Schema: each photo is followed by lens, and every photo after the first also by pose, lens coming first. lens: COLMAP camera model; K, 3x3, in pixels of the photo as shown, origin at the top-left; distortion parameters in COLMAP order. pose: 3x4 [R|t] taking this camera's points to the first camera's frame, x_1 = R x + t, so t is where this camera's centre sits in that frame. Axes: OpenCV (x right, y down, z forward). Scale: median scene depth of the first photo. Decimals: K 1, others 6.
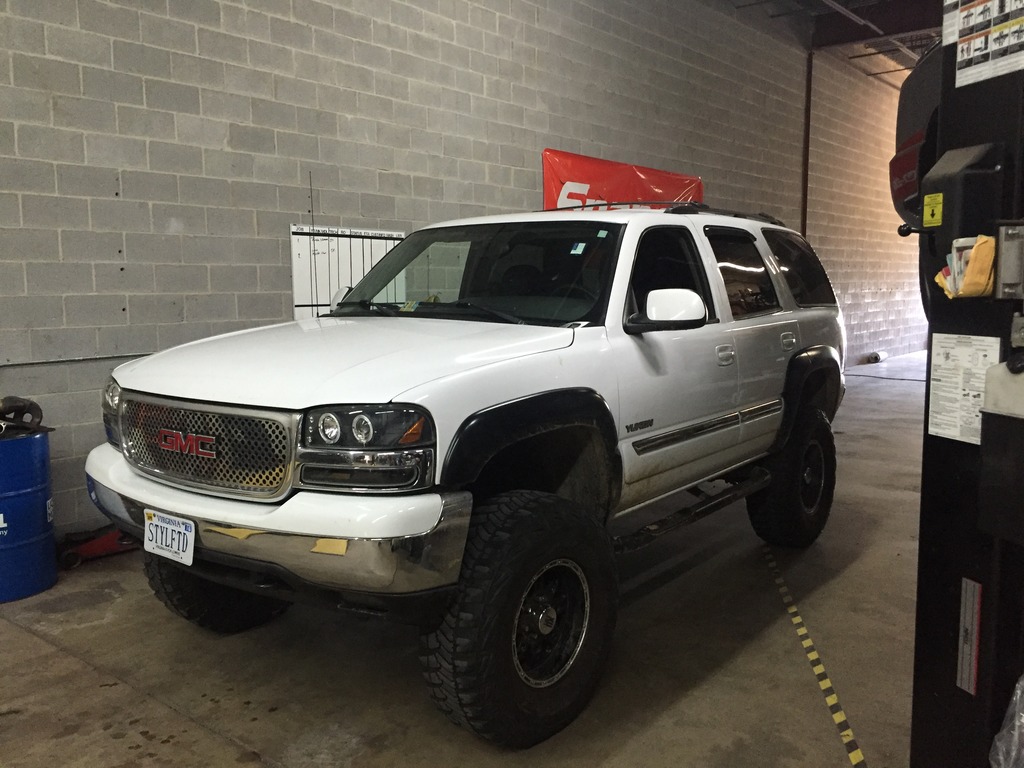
lens RADIAL K [[874.8, 0, 516.1], [0, 874.8, 382.8], [0, 0, 1]] dist [0.067543, -0.080072]
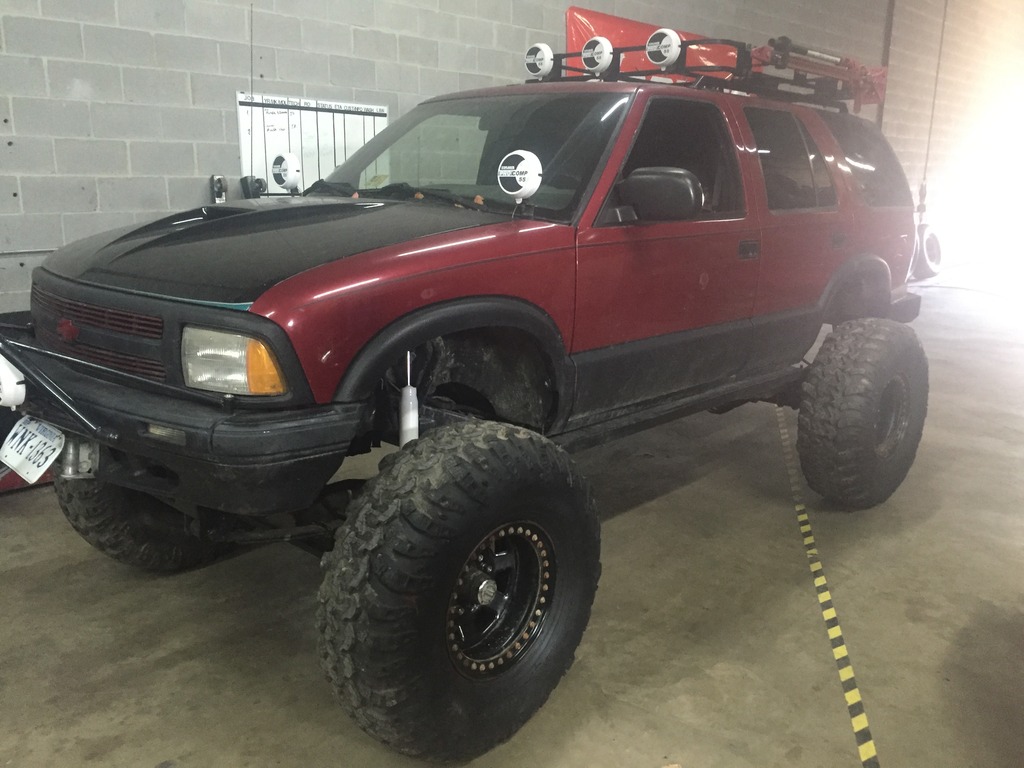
lens RADIAL K [[874.8, 0, 508.5], [0, 874.8, 381.0], [0, 0, 1]] dist [0.067543, -0.080072]
pose [[0.997438, 0.033427, -0.063253, 0.053869], [-0.025692, 0.992516, 0.119380, -0.018481], [0.066770, -0.117449, 0.990832, 0.172595]]
